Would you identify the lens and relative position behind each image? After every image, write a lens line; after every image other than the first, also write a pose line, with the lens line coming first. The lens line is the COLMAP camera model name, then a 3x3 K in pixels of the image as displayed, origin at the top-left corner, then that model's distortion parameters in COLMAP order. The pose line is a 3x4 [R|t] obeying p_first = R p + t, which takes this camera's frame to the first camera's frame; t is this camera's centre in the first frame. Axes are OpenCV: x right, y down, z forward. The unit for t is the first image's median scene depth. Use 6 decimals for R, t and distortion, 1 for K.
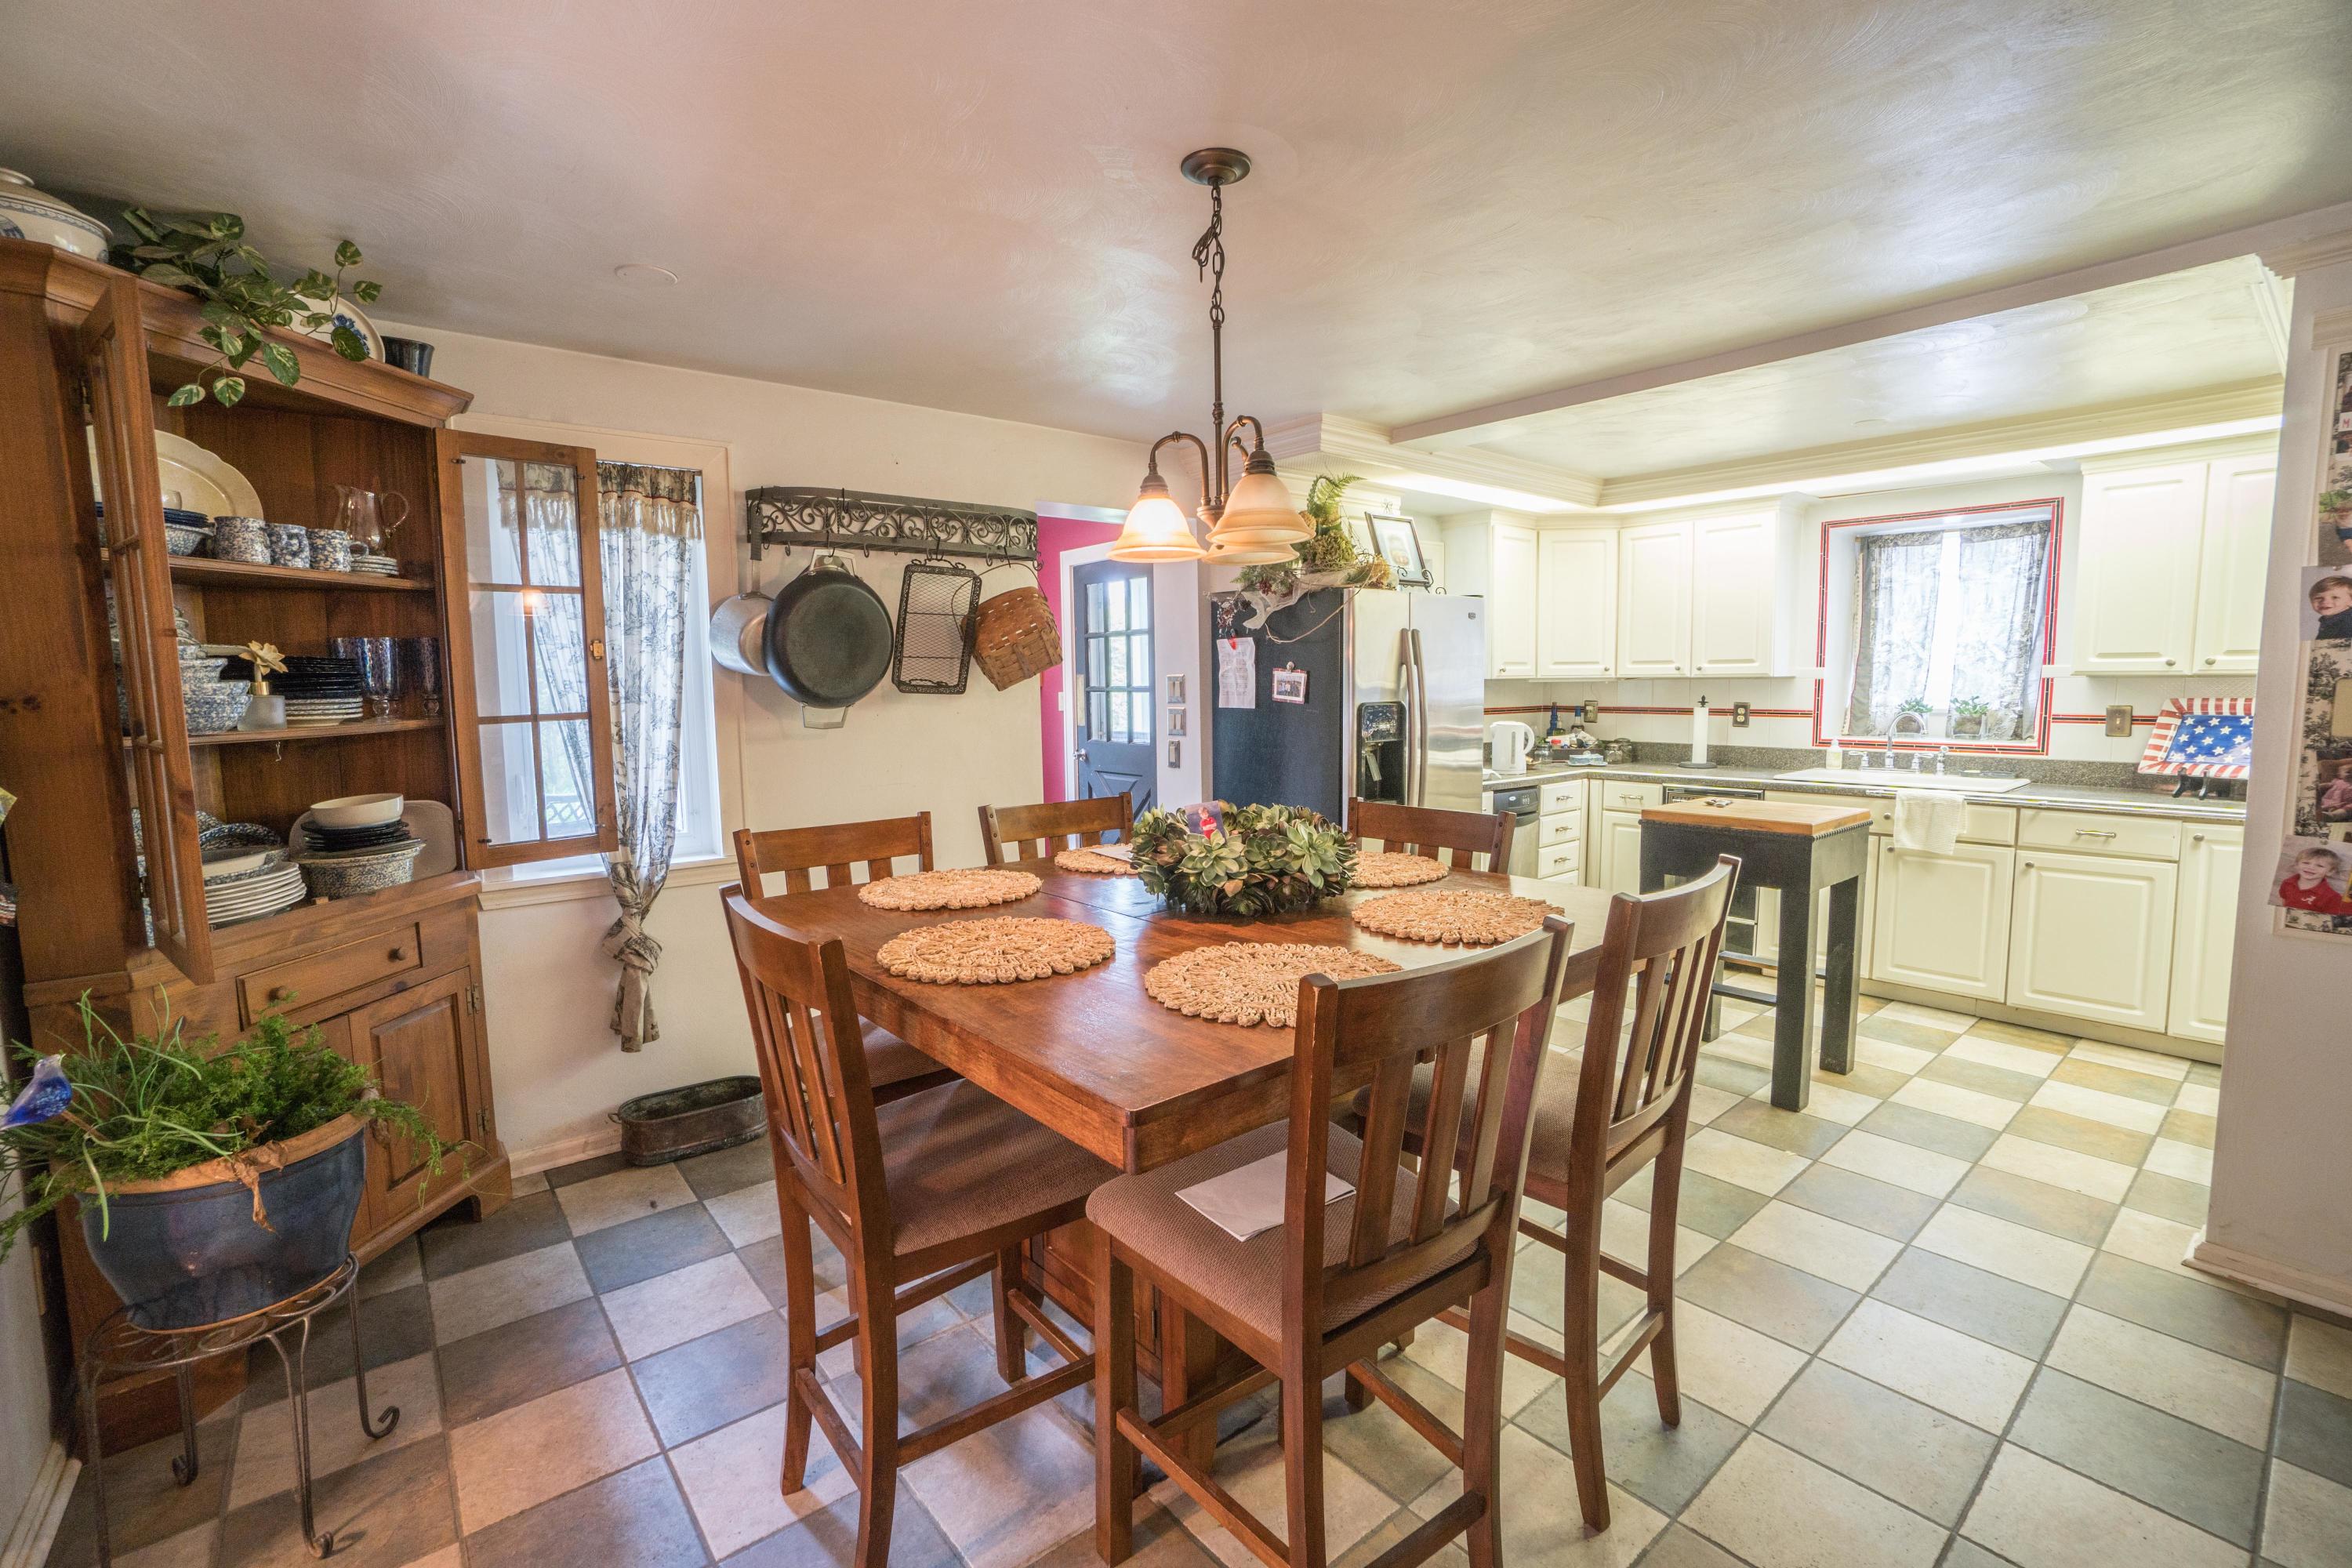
lens RADIAL K [[1035.8, 0, 1169.0], [0, 1035.8, 783.6], [0, 0, 1]] dist [-0.063343, 0.021991]
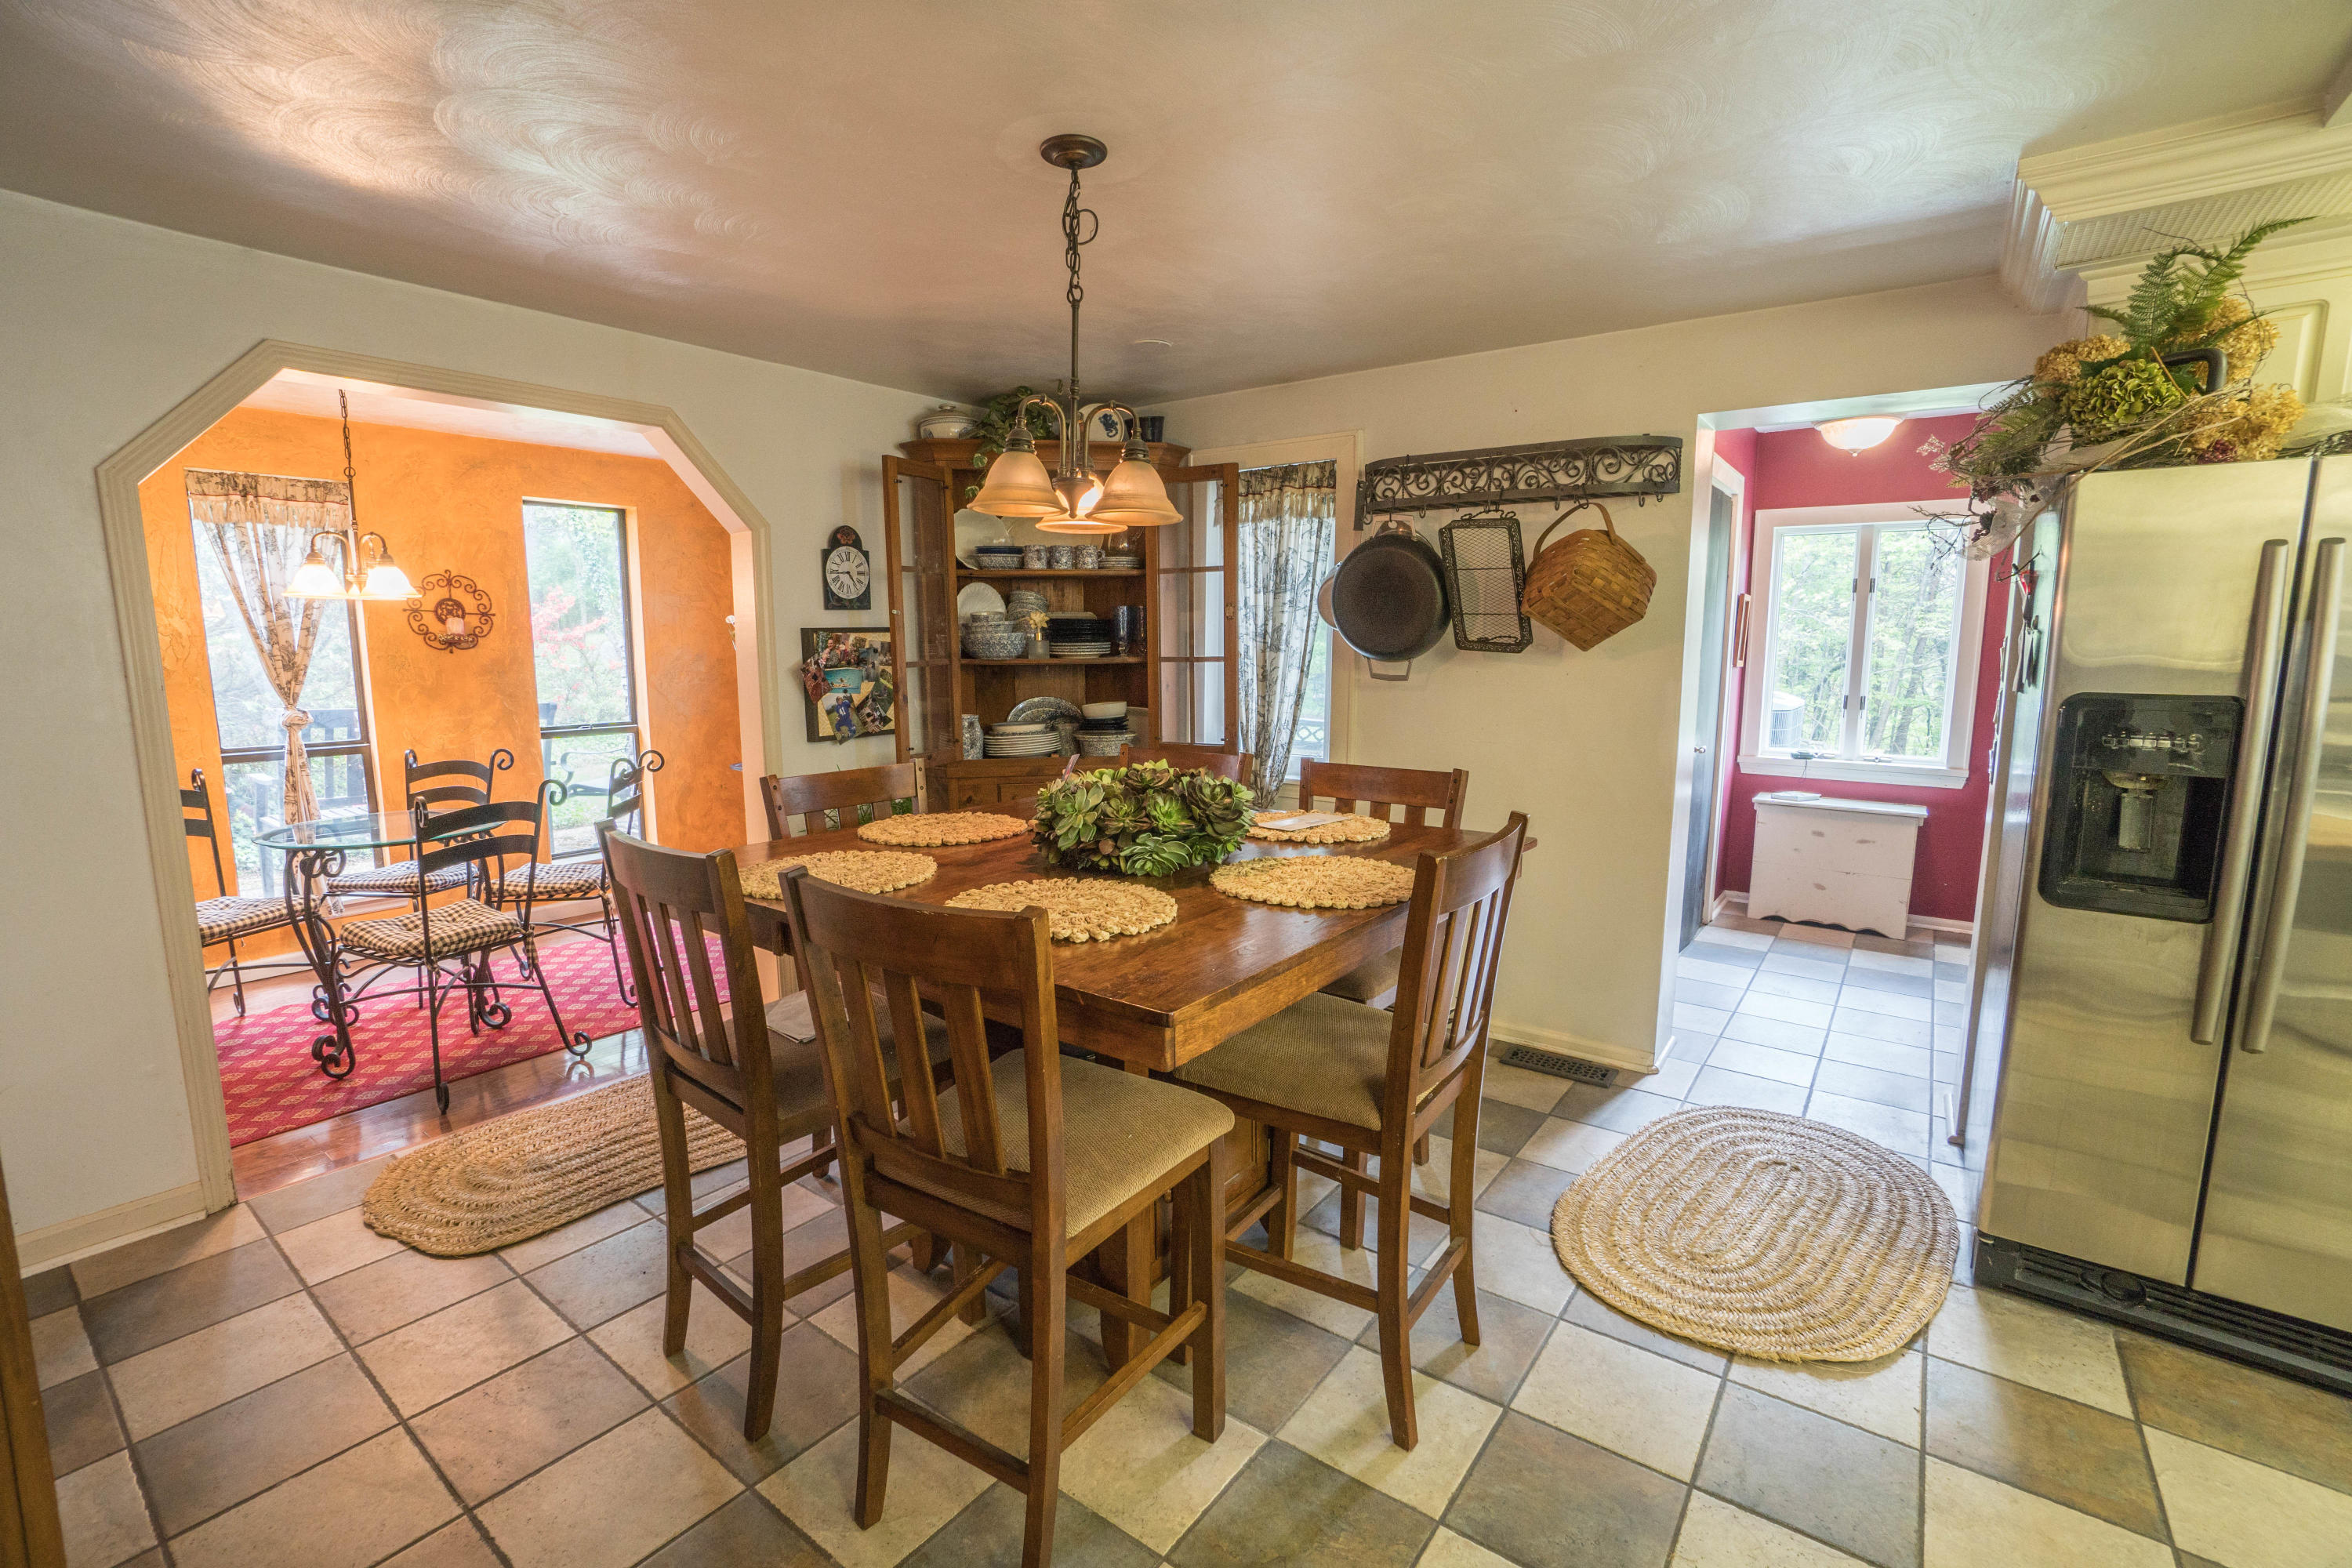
lens RADIAL K [[1035.8, 0, 1169.0], [0, 1035.8, 783.6], [0, 0, 1]] dist [-0.063343, 0.021991]
pose [[0.218971, 0.146254, -0.964708, 0.730155], [-0.099978, 0.986862, 0.126919, -0.064006], [0.970596, 0.068658, 0.230716, 0.557967]]
